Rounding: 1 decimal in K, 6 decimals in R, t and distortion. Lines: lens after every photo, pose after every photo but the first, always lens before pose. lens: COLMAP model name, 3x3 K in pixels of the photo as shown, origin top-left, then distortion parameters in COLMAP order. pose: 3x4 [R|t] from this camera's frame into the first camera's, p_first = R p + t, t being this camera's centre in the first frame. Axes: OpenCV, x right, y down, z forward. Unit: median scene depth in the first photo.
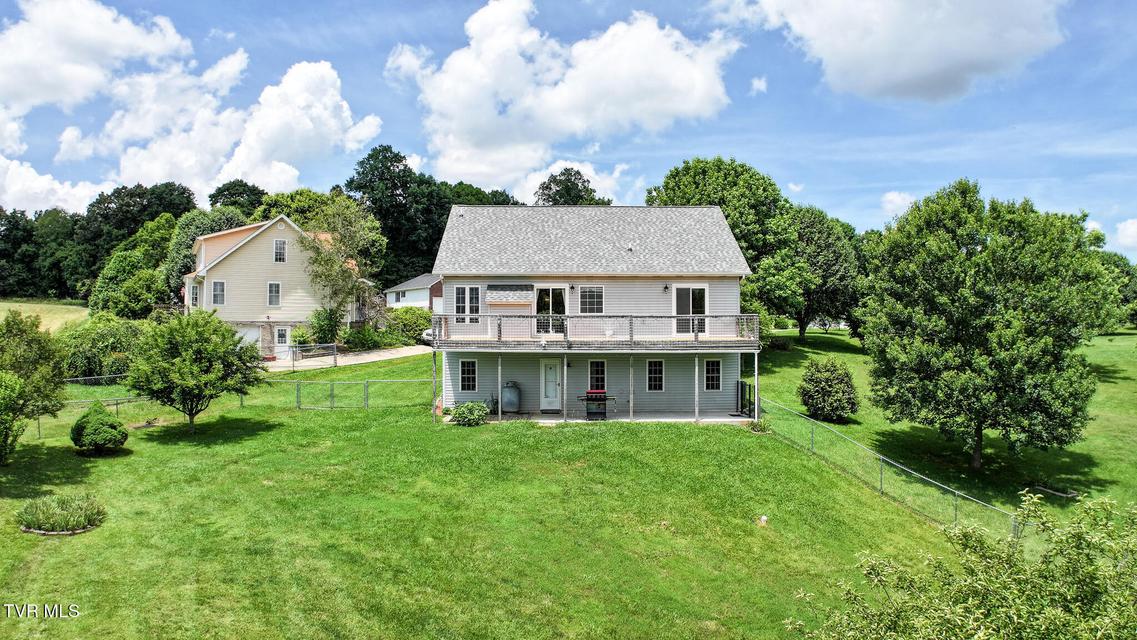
lens RADIAL K [[707.0, 0, 585.1], [0, 707.0, 318.9], [0, 0, 1]] dist [-0.173877, 0.022797]
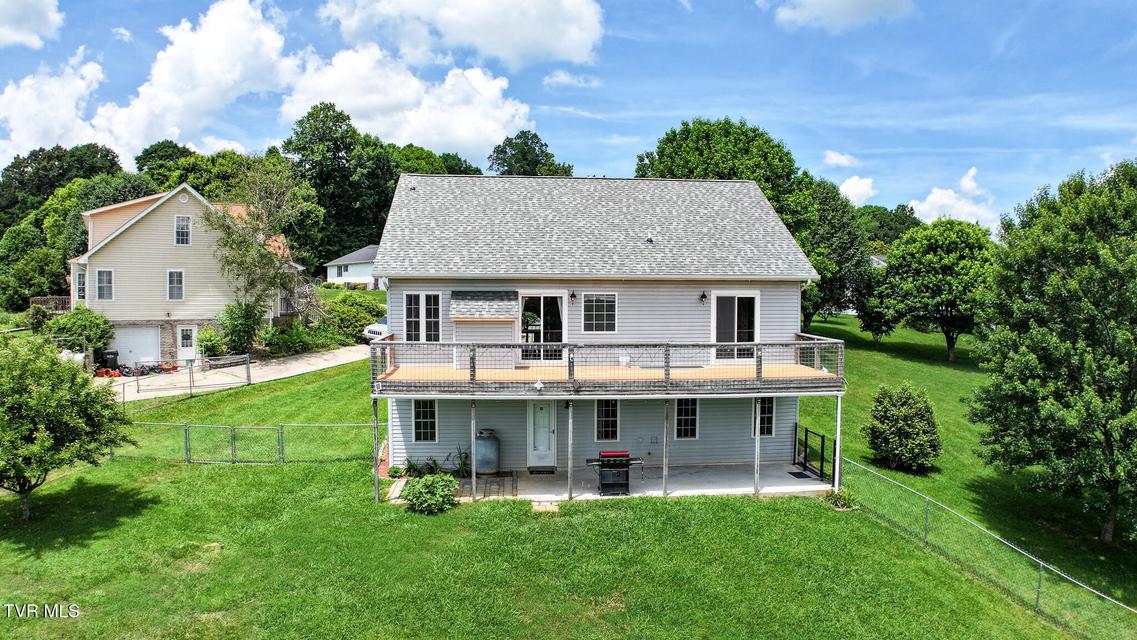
lens RADIAL K [[707.0, 0, 579.0], [0, 707.0, 311.5], [0, 0, 1]] dist [-0.173877, 0.022797]
pose [[0.997939, 0.003293, 0.064085, -0.039433], [-0.005810, 0.999218, 0.039122, -0.038804], [-0.063906, -0.039414, 0.997177, 0.204260]]
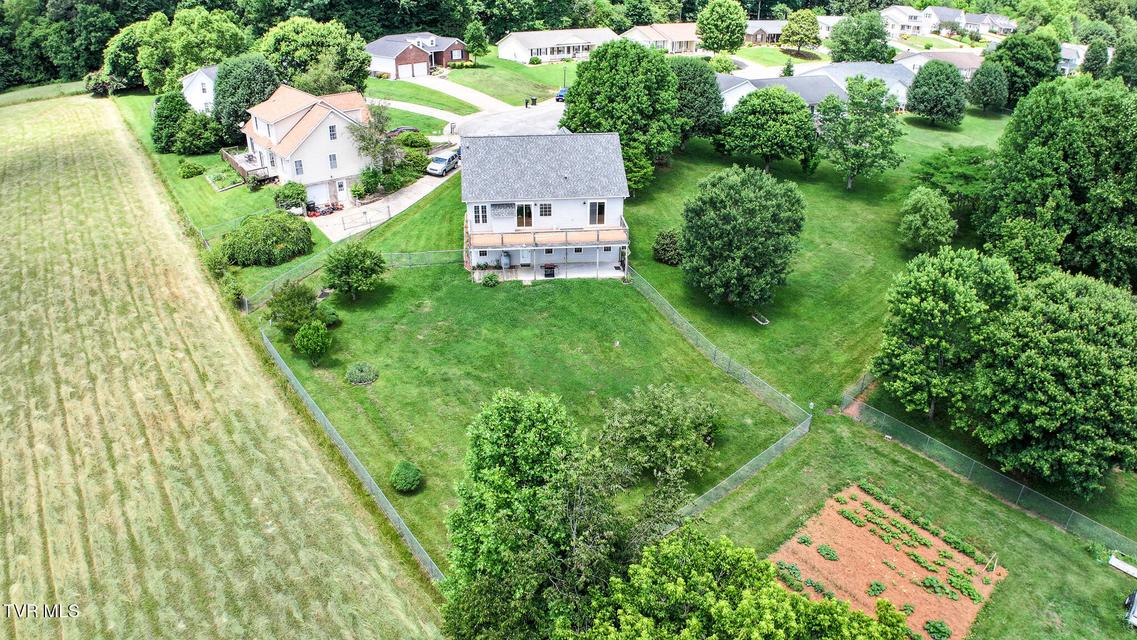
lens RADIAL K [[707.0, 0, 590.8], [0, 707.0, 328.5], [0, 0, 1]] dist [-0.173877, 0.022797]
pose [[0.994414, -0.033176, 0.100197, -0.048818], [-0.020054, 0.872636, 0.487959, -0.470646], [-0.103624, -0.487243, 0.867097, -0.570897]]
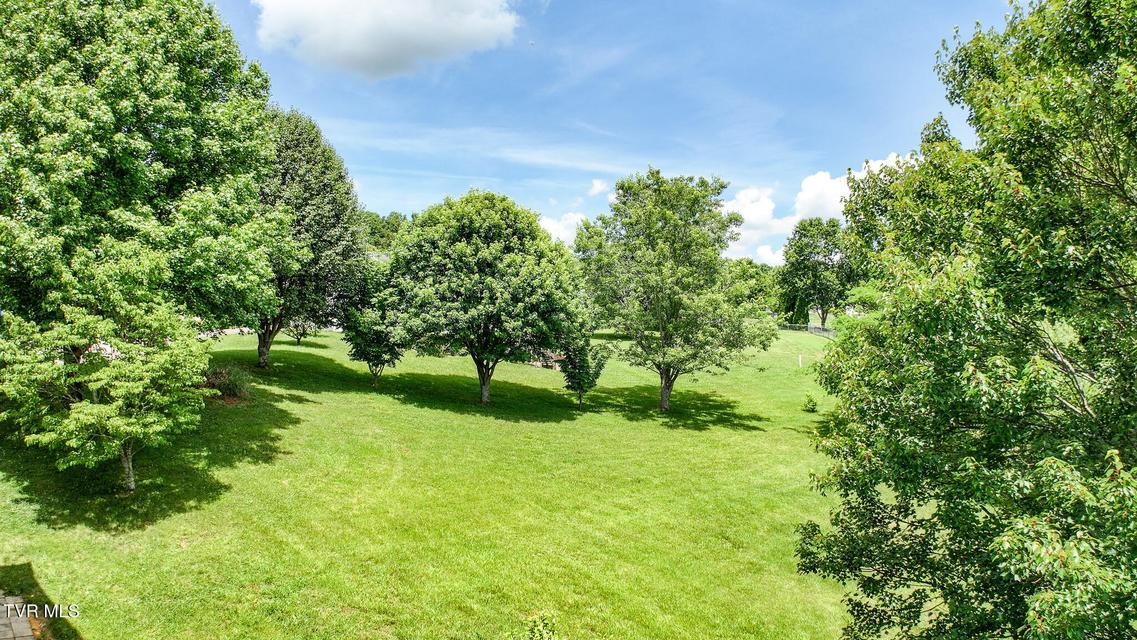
lens RADIAL K [[707.0, 0, 577.3], [0, 707.0, 315.2], [0, 0, 1]] dist [-0.173877, 0.022797]
pose [[0.717090, 0.010744, 0.696898, 0.164416], [-0.031102, 0.999378, 0.016596, -0.032049], [-0.696286, -0.033576, 0.716979, 0.625633]]
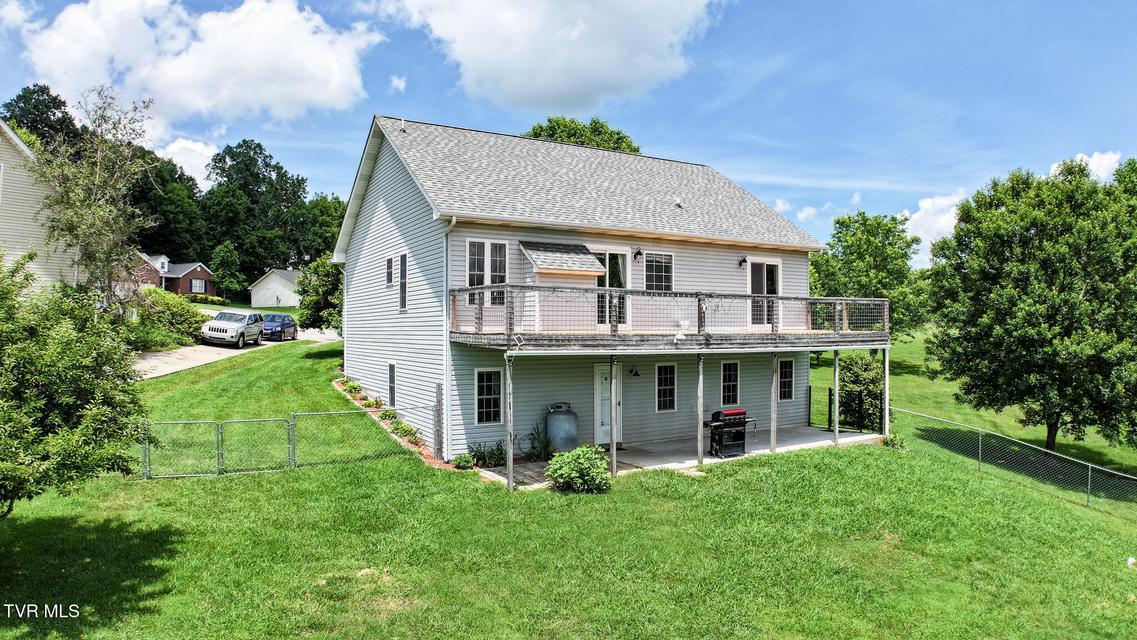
lens RADIAL K [[707.0, 0, 574.0], [0, 707.0, 317.3], [0, 0, 1]] dist [-0.173877, 0.022797]
pose [[0.874528, 0.008921, 0.484893, -0.264993], [-0.008205, 0.999960, -0.003598, 0.011968], [-0.484906, -0.000832, 0.874566, 0.318507]]
